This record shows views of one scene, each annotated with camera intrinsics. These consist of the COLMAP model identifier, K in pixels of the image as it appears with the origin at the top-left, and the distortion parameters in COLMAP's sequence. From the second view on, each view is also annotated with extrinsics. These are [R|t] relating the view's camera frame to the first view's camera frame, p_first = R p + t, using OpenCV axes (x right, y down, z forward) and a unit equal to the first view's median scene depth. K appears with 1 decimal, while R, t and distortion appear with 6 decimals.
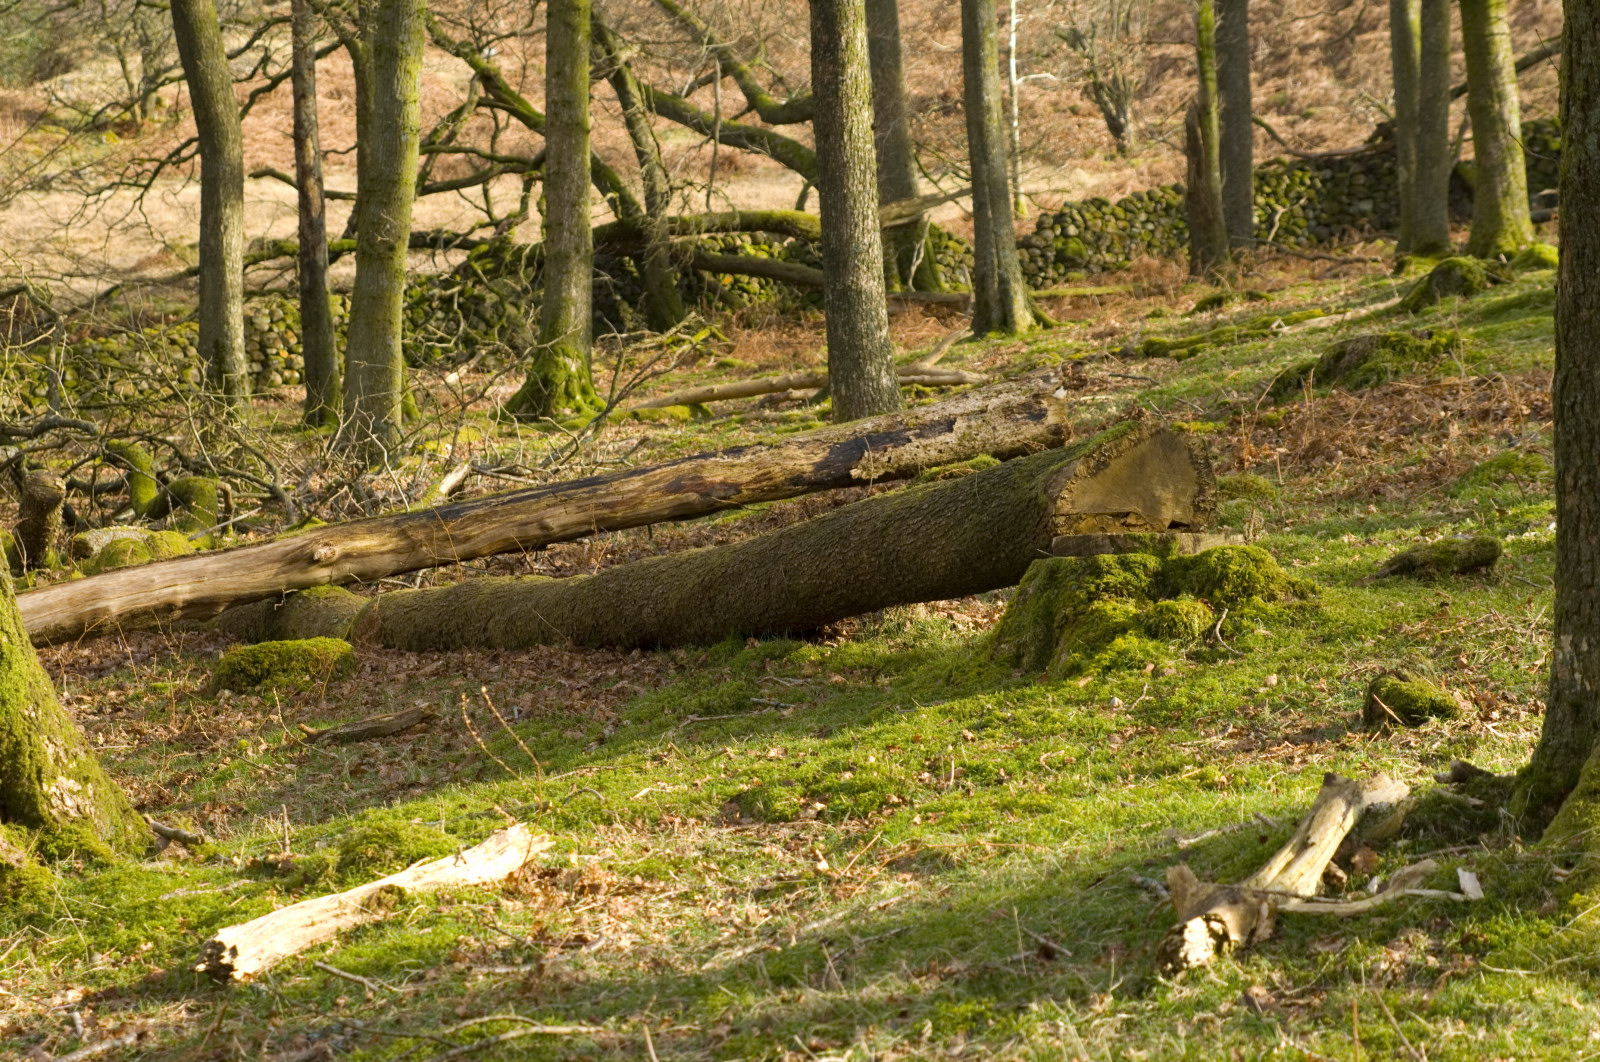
lens RADIAL K [[4279.9, 0, 798.8], [0, 4279.9, 525.5], [0, 0, 1]] dist [0.222476, 0.000000]
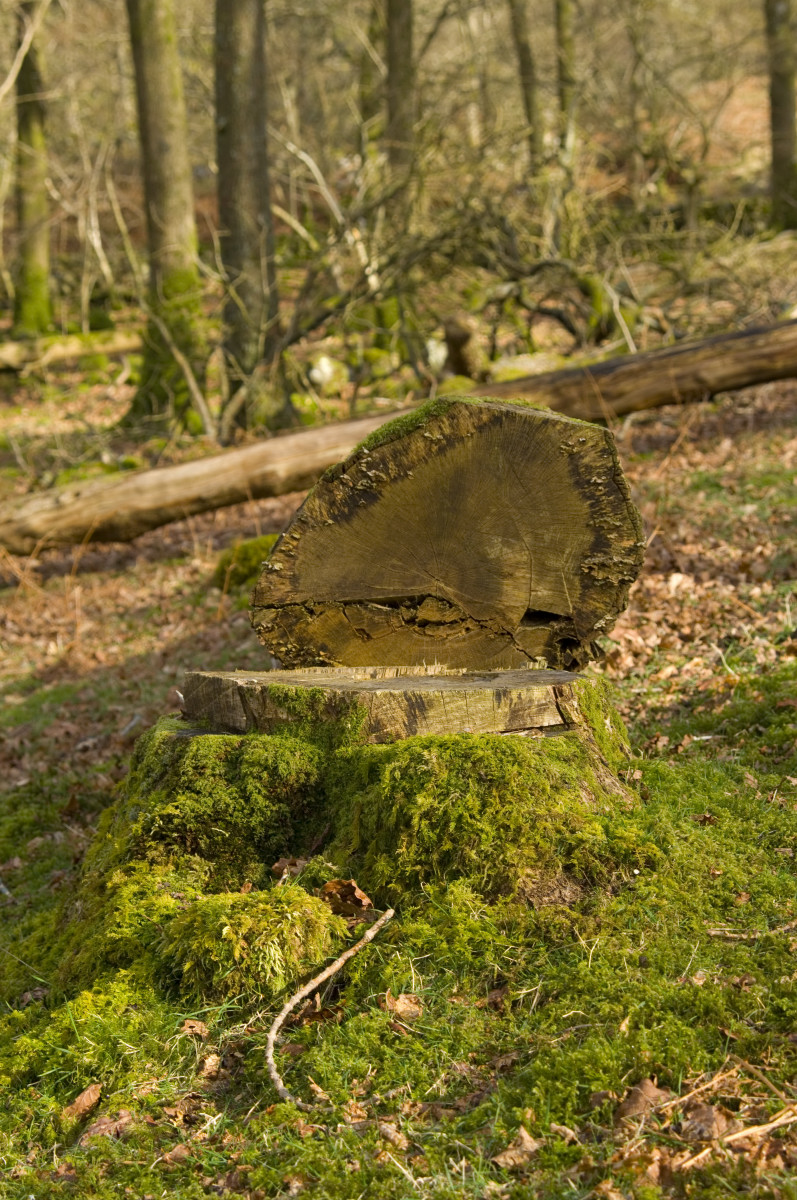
lens RADIAL K [[2346.4, 0, 456.5], [0, 2346.4, 642.4], [0, 0, 1]] dist [0.059996, 0.000000]
pose [[0.913270, 0.026457, -0.406494, 0.117562], [0.036856, 0.988429, 0.147136, -0.022763], [0.405684, -0.149356, 0.901728, 0.487659]]
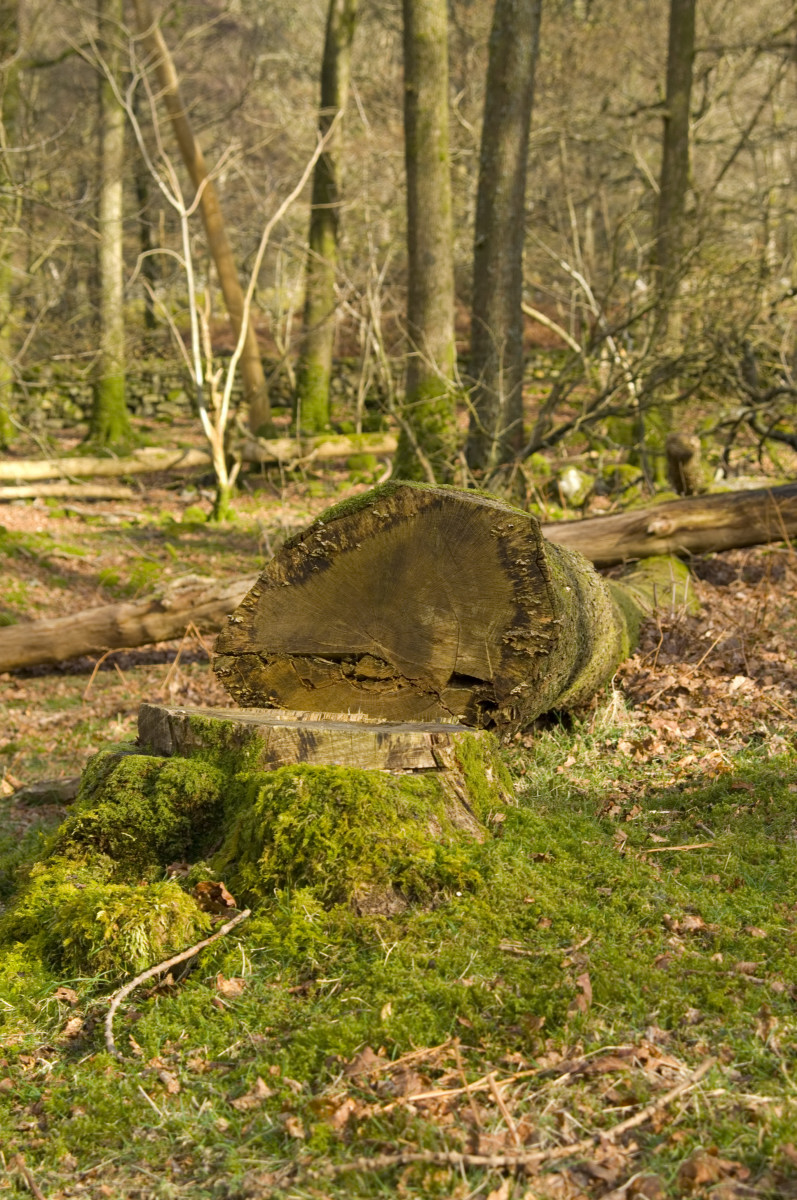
lens RADIAL K [[2346.4, 0, 458.7], [0, 2346.4, 616.7], [0, 0, 1]] dist [0.059996, 0.000000]
pose [[0.855117, 0.062685, -0.514631, 0.150488], [-0.020639, 0.995993, 0.087022, -0.021179], [0.518024, -0.063793, 0.852984, 0.480839]]
